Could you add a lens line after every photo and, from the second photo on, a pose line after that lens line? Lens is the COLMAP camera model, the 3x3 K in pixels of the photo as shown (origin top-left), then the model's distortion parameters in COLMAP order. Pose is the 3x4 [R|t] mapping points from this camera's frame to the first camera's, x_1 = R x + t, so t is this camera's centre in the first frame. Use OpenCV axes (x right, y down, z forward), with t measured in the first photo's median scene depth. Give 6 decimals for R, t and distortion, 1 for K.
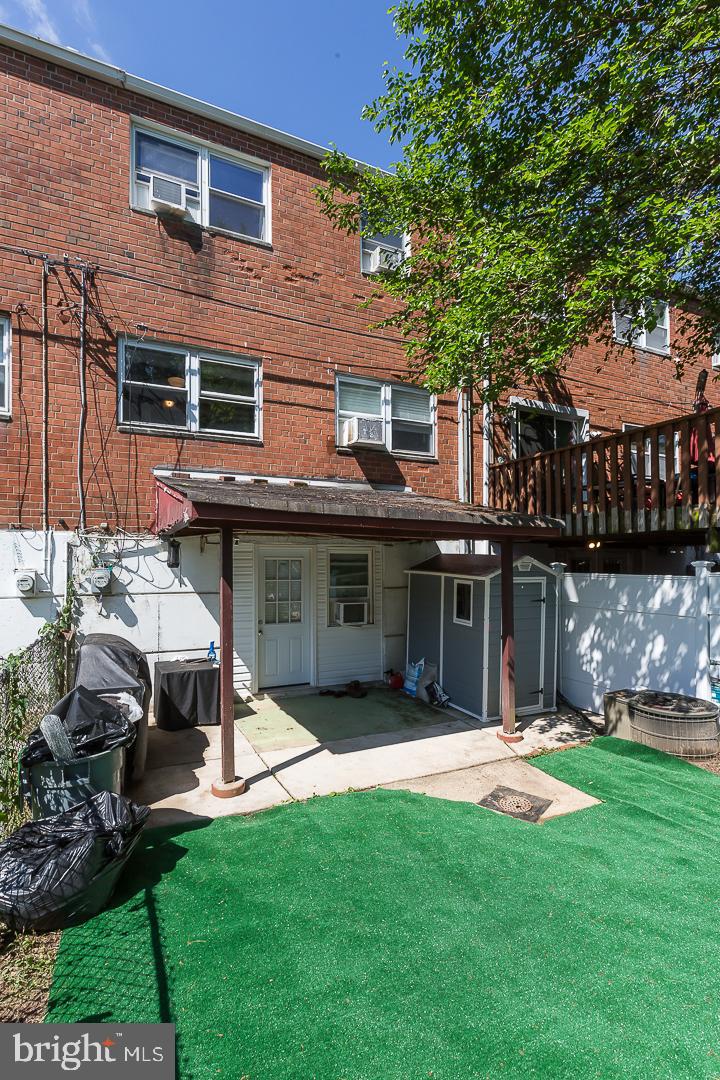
lens RADIAL K [[506.2, 0, 360.0], [0, 506.2, 540.0], [0, 0, 1]] dist [0.002689, 0.000342]
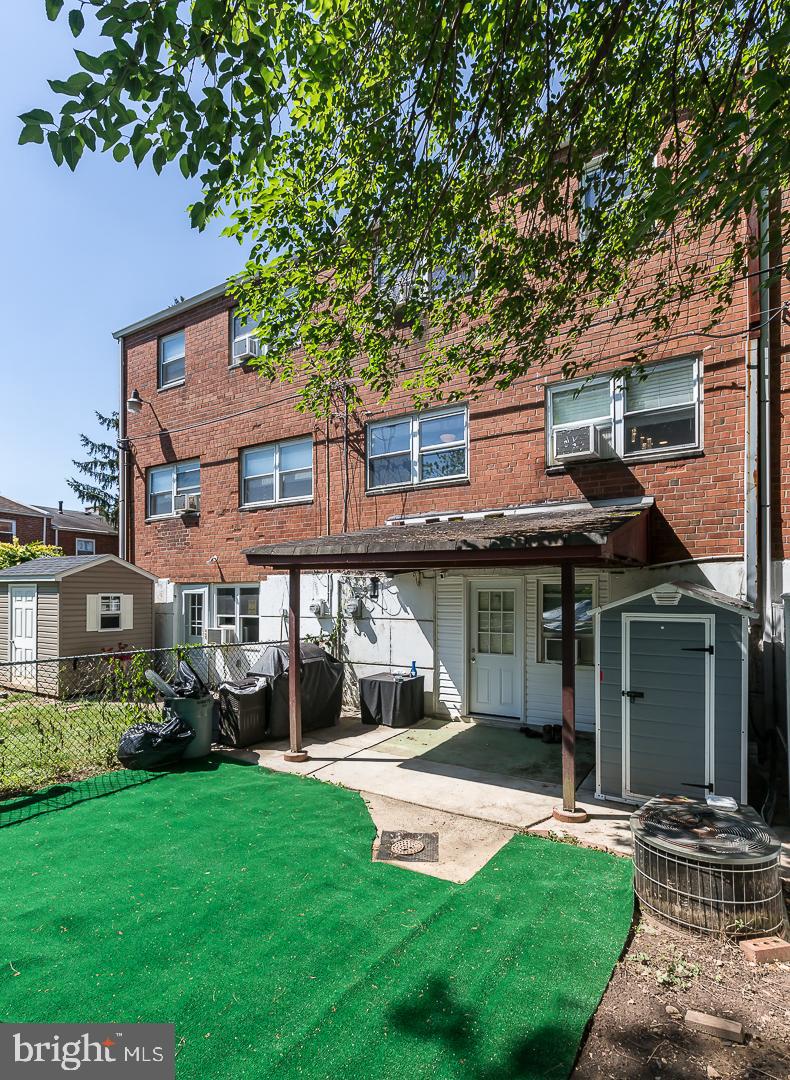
lens RADIAL K [[531.3, 0, 393.8], [0, 531.3, 581.0], [0, 0, 1]] dist [0.000771, 0.000554]
pose [[0.547088, -0.025262, -0.836694, 0.688832], [0.038361, 0.999251, -0.005087, 0.017113], [0.836196, -0.029313, 0.547647, 0.272518]]
